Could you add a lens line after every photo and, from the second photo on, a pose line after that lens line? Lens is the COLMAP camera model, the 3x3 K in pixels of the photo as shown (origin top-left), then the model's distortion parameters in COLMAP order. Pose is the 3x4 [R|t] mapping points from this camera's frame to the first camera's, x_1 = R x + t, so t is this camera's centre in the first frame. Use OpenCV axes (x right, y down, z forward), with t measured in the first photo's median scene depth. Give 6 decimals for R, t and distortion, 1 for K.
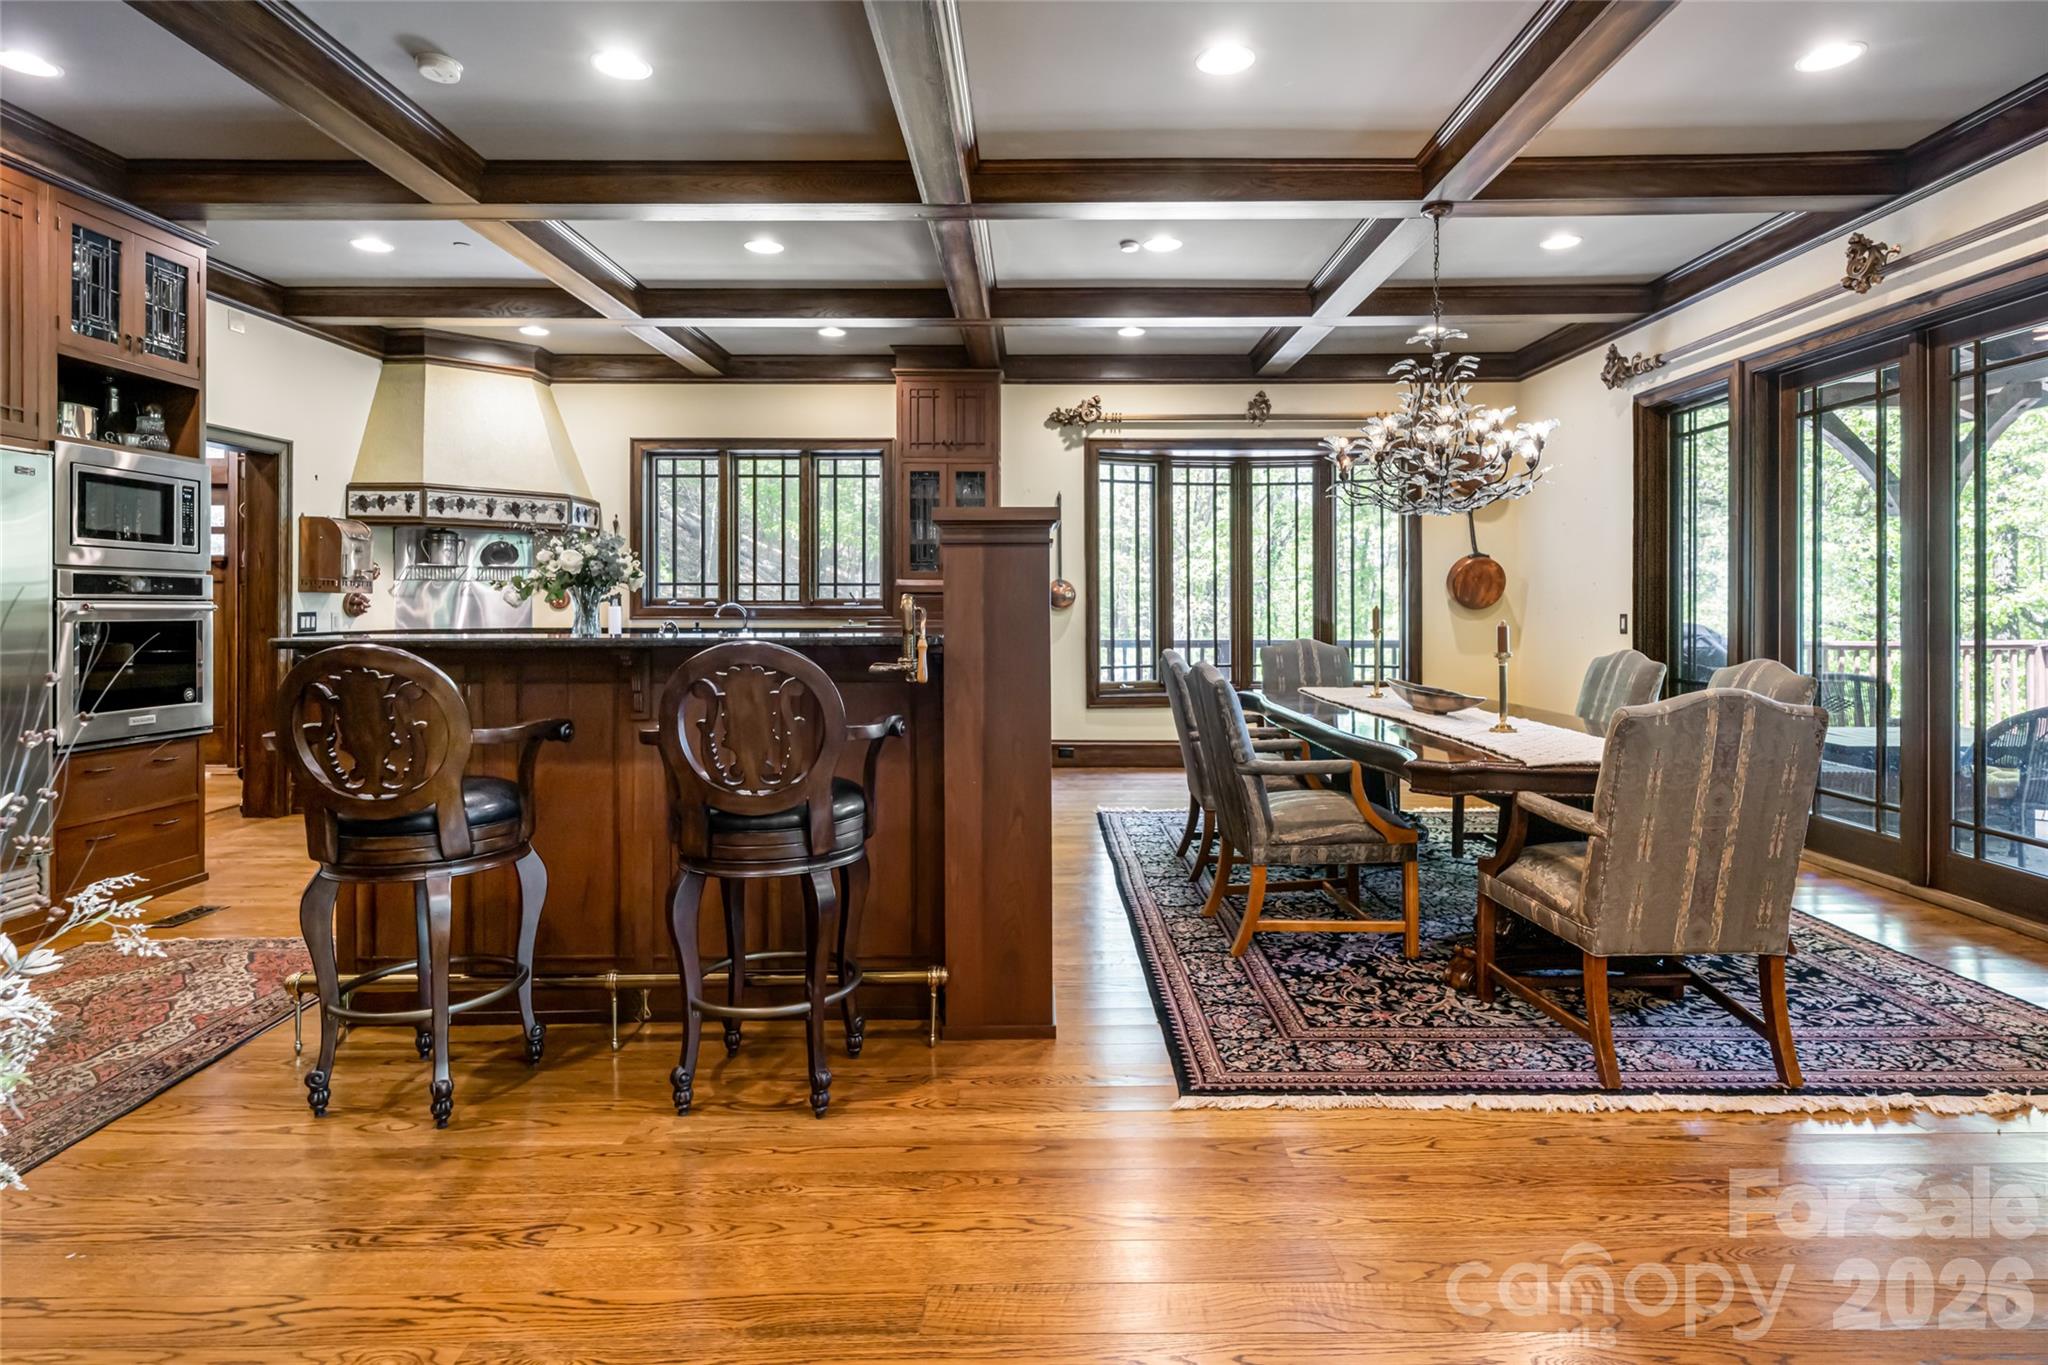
lens RADIAL K [[1085.9, 0, 1049.1], [0, 1085.9, 609.2], [0, 0, 1]] dist [-0.007653, 0.000120]
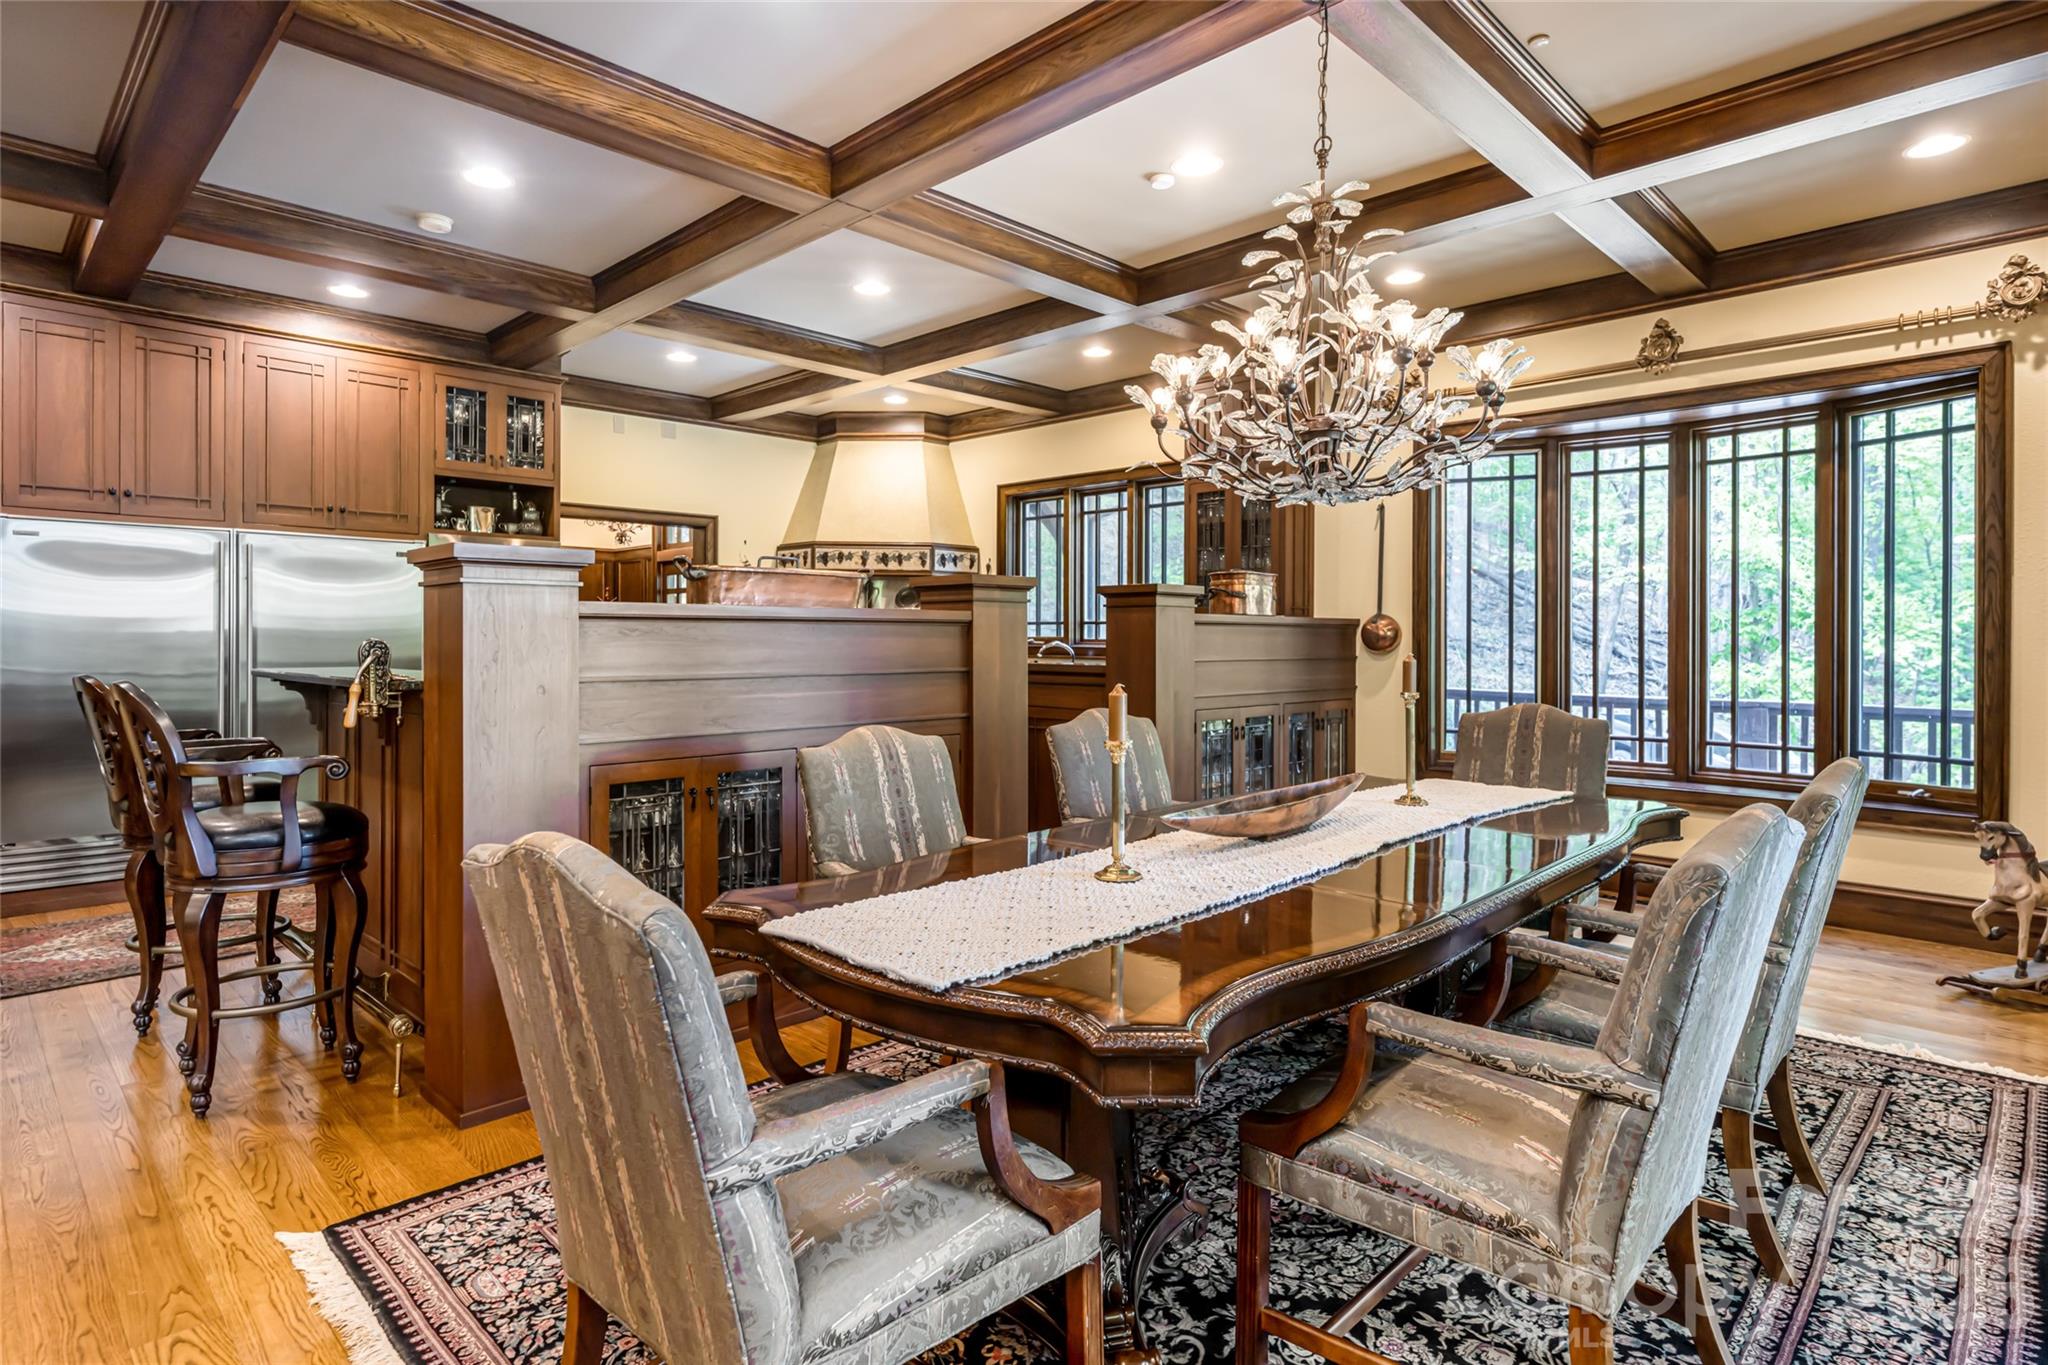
lens RADIAL K [[1085.9, 0, 1020.9], [0, 1085.9, 637.3], [0, 0, 1]] dist [-0.007653, 0.000120]
pose [[0.711574, 0.000357, -0.702611, 0.429206], [-0.005650, 0.999970, -0.005215, -0.005075], [0.702588, 0.007681, 0.711555, 0.303478]]
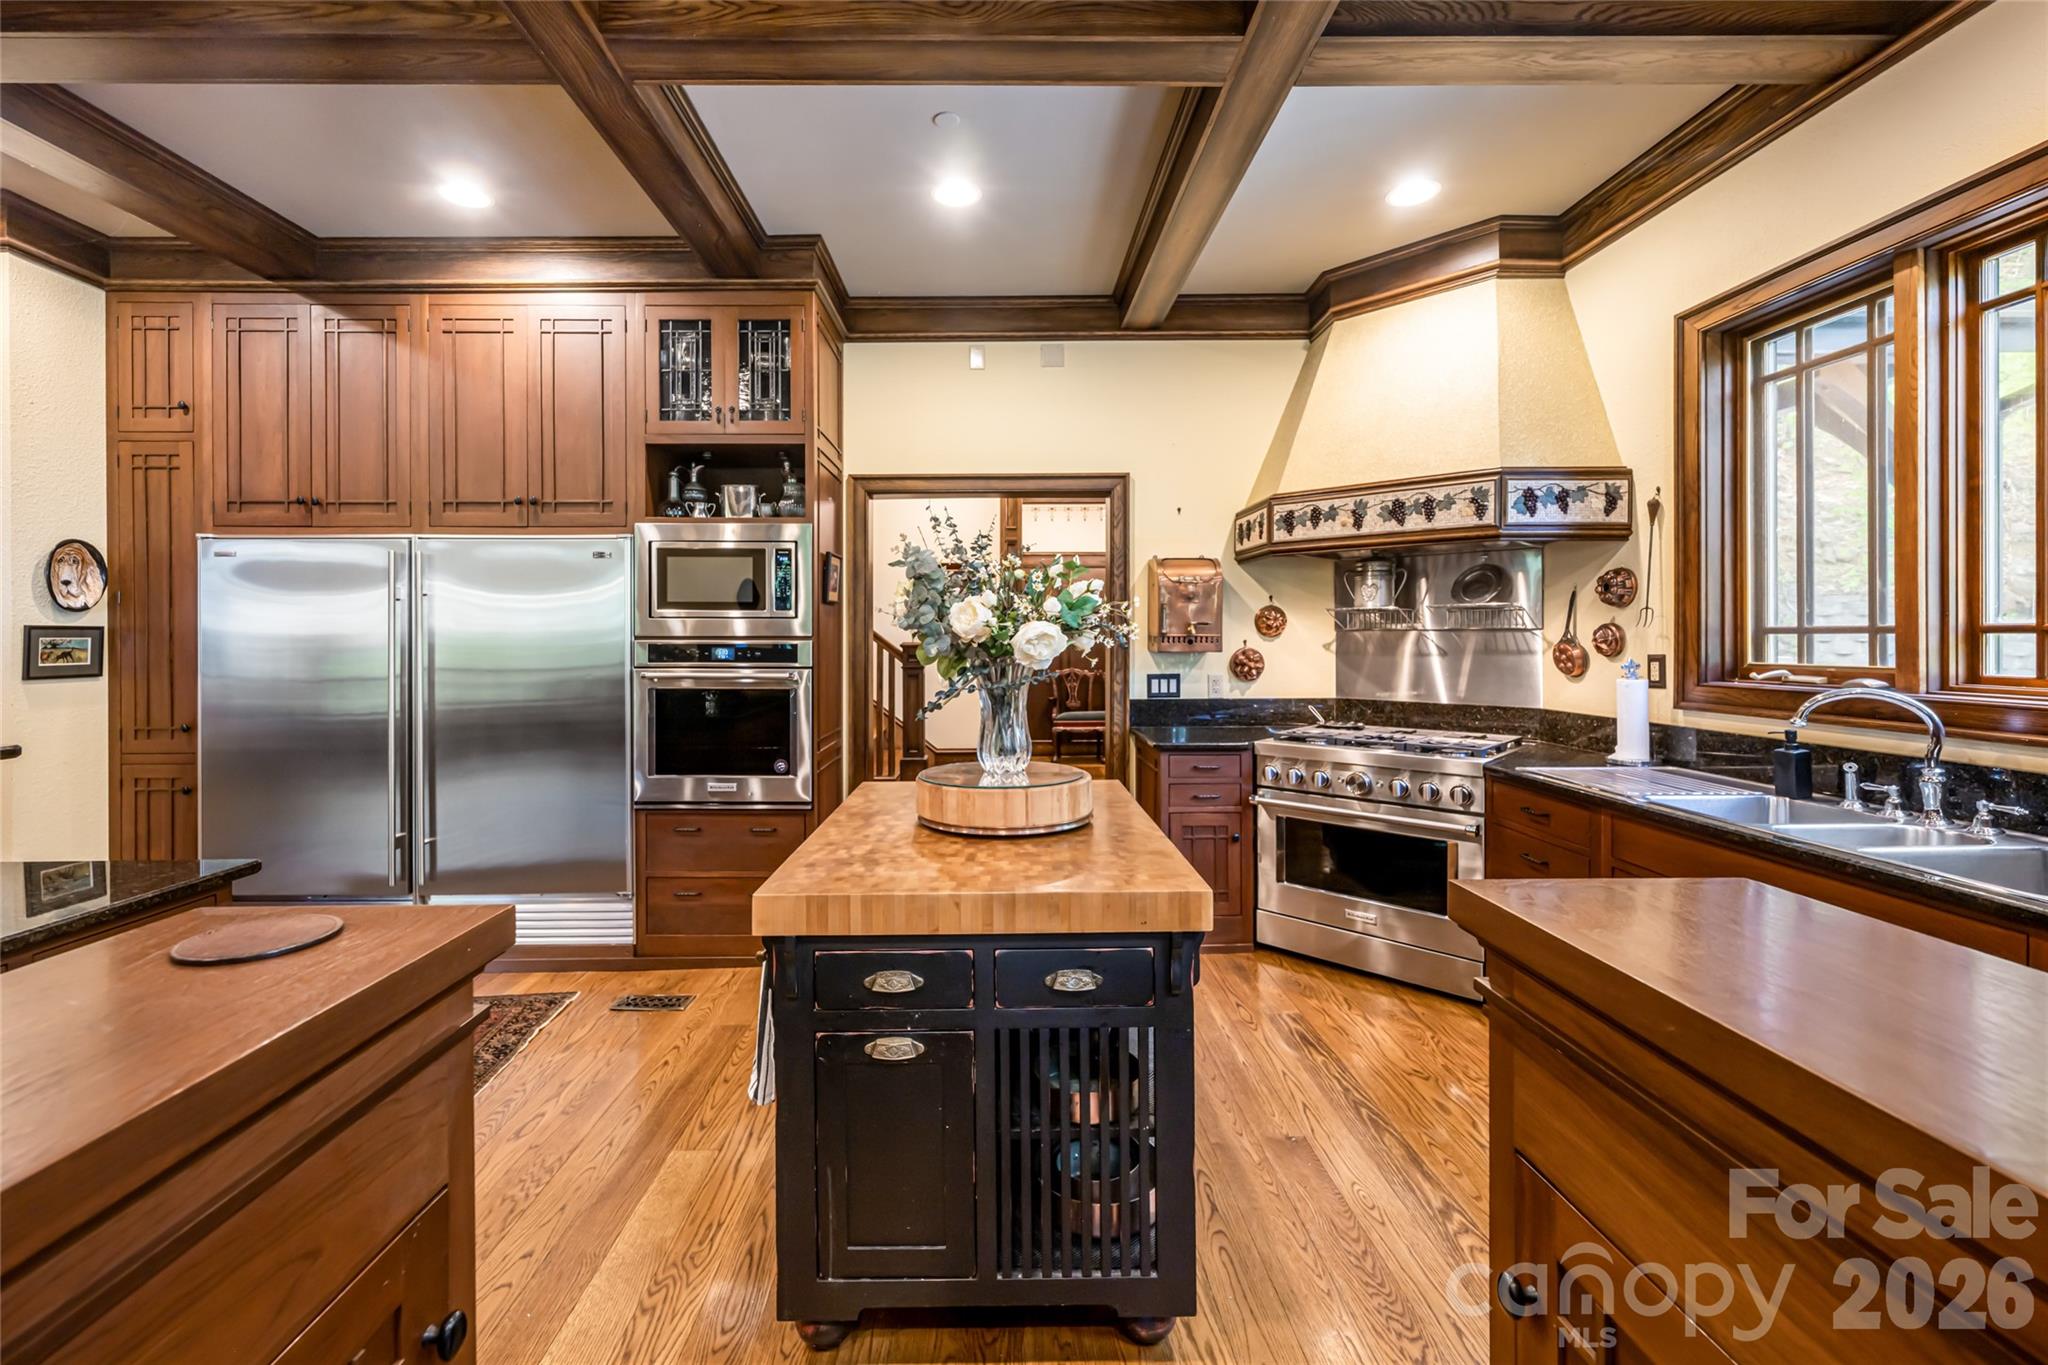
lens RADIAL K [[856.6, 0, 991.5], [0, 856.6, 639.6], [0, 0, 1]] dist [0.000879, 0.000257]
pose [[0.008193, 0.000919, -0.999966, -0.025559], [-0.000287, 1.000000, 0.000917, -0.023139], [0.999966, 0.000280, 0.008193, 0.809116]]
